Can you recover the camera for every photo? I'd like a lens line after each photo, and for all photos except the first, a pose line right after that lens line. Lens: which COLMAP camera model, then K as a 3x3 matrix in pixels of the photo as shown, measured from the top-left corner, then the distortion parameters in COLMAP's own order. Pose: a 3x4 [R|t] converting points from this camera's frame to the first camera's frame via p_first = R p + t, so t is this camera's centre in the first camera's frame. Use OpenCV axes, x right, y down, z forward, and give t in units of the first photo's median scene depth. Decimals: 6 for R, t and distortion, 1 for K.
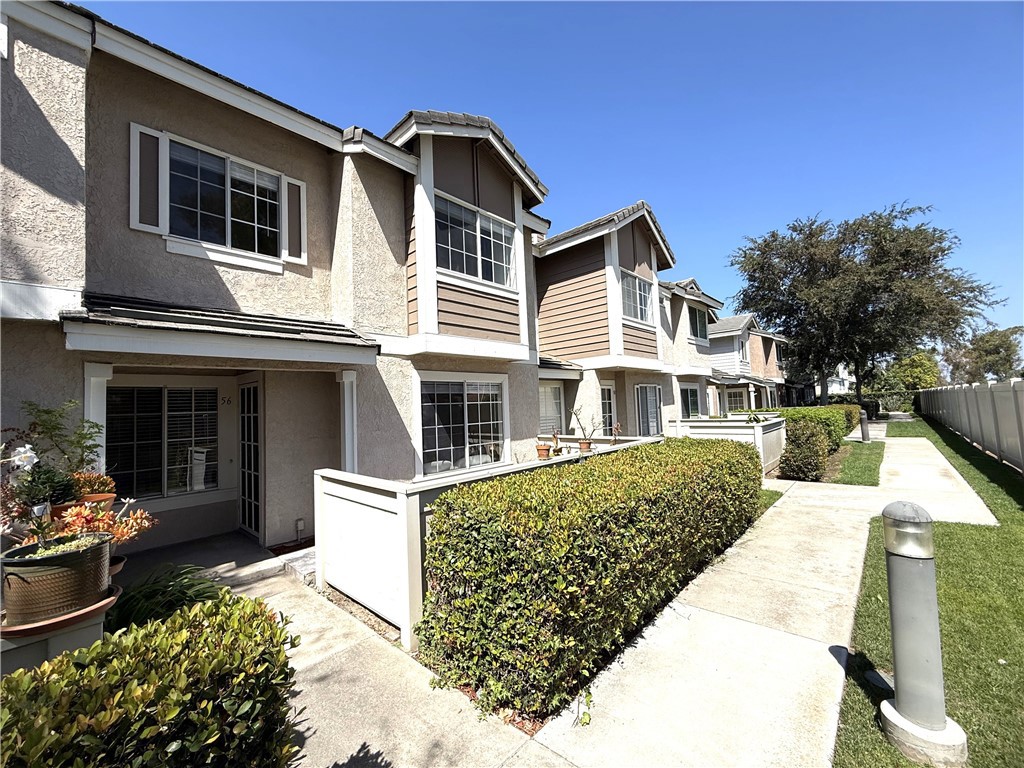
lens RADIAL K [[409.7, 0, 510.4], [0, 409.7, 386.1], [0, 0, 1]] dist [-0.001247, -0.000010]
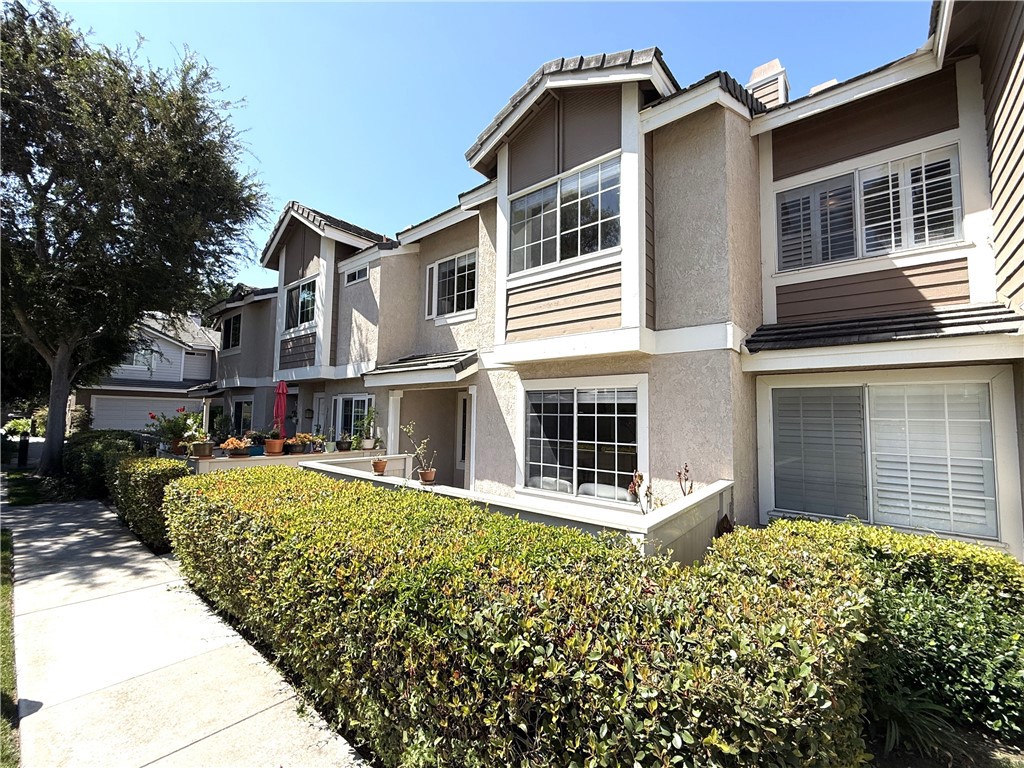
lens RADIAL K [[409.7, 0, 510.4], [0, 409.7, 386.1], [0, 0, 1]] dist [-0.001247, -0.000010]
pose [[0.076822, -0.029957, -0.996595, 0.756505], [0.034332, 0.999035, -0.027384, 0.002006], [0.996454, -0.032111, 0.077776, 0.879542]]
